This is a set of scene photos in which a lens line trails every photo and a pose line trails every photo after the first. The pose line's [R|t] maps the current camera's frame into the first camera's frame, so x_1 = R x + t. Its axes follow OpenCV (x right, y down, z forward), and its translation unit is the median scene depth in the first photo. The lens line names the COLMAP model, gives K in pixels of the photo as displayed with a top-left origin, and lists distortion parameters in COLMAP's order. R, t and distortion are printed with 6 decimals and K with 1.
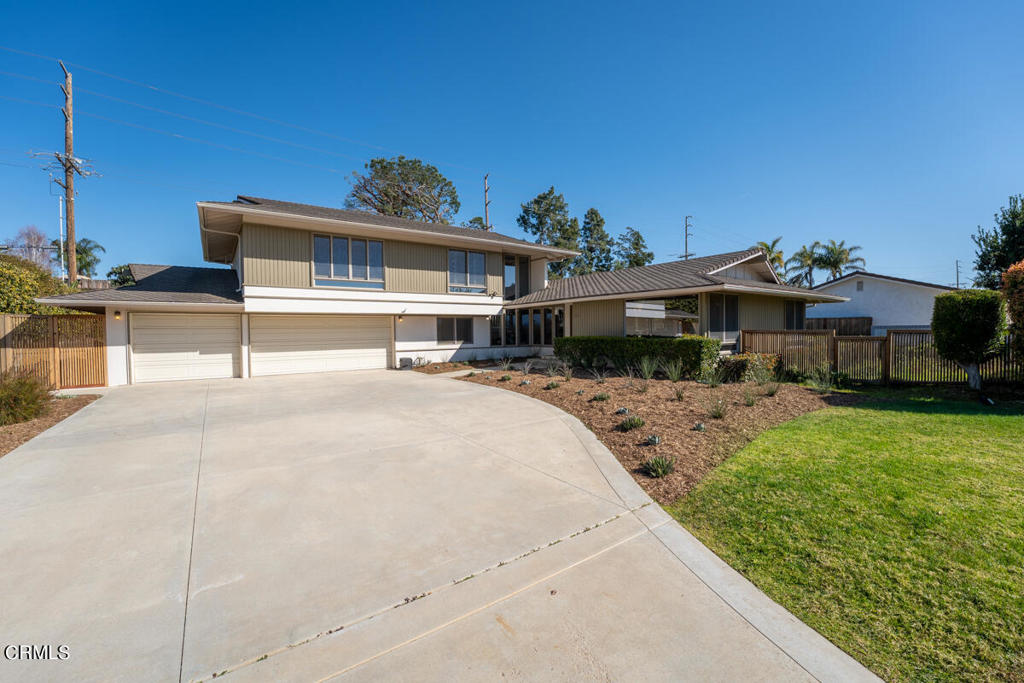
lens RADIAL K [[408.9, 0, 511.9], [0, 408.9, 339.5], [0, 0, 1]] dist [-0.001376, 0.001073]
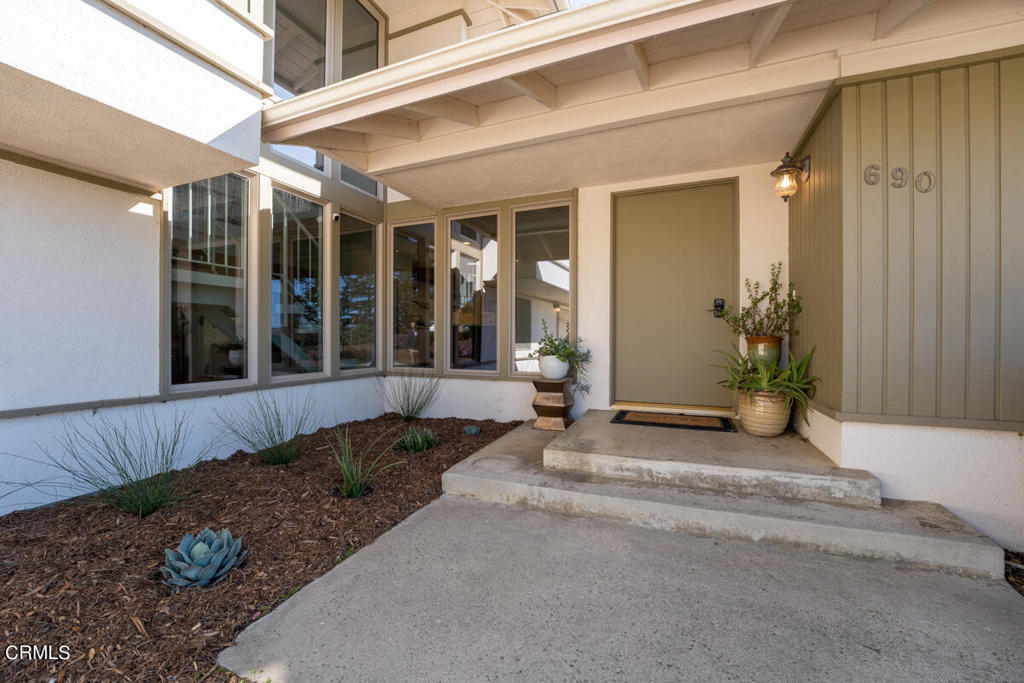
lens RADIAL K [[408.9, 0, 512.8], [0, 408.9, 337.9], [0, 0, 1]] dist [-0.001376, 0.001073]
pose [[0.855452, 0.019876, 0.517501, -0.019076], [-0.008833, 0.999678, -0.023795, -0.002932], [-0.517807, 0.015784, 0.855352, 0.859279]]
